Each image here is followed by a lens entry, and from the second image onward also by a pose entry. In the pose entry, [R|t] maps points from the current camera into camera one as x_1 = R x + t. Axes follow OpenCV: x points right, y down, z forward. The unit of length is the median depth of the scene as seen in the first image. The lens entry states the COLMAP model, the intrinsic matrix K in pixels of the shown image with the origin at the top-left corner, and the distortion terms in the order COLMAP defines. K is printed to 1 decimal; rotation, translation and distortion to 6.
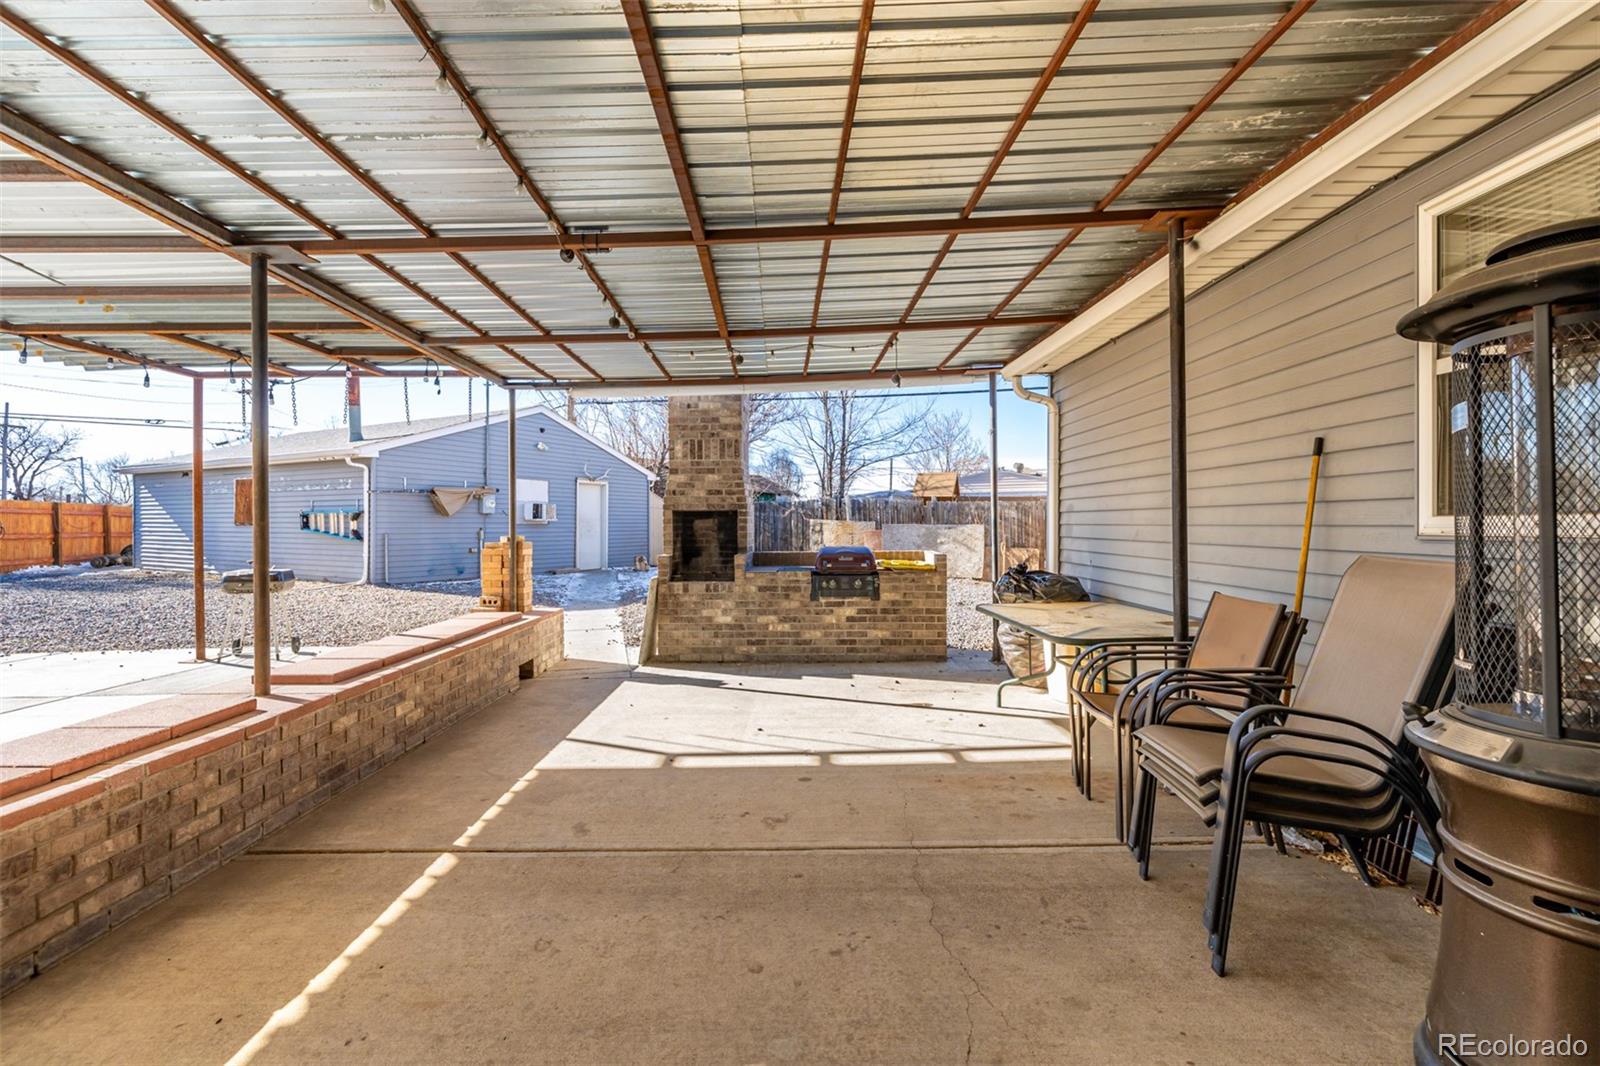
lens RADIAL K [[672.8, 0, 793.3], [0, 672.8, 530.9], [0, 0, 1]] dist [0.002087, -0.000012]
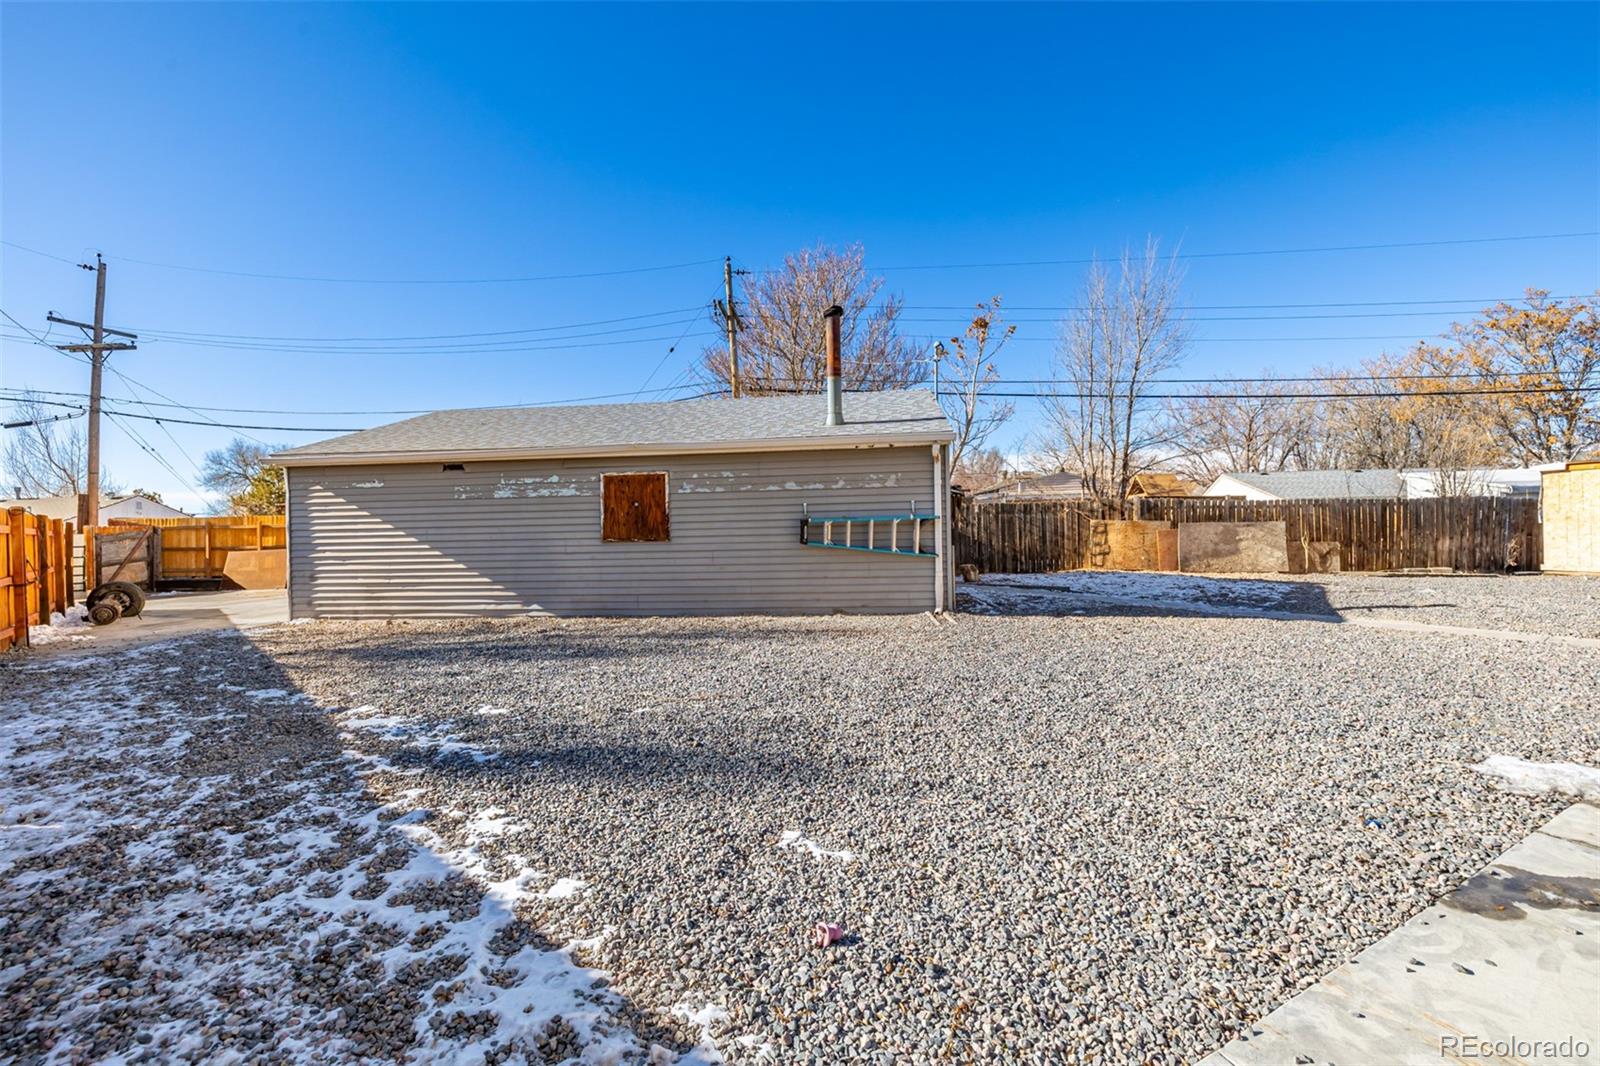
lens RADIAL K [[673.4, 0, 800.0], [0, 673.4, 533.0], [0, 0, 1]] dist [0.001720, 0.000535]
pose [[0.934651, -0.024337, 0.354733, -1.052727], [0.026174, 0.999657, -0.000381, -0.013741], [-0.354602, 0.009641, 0.934968, 0.347178]]
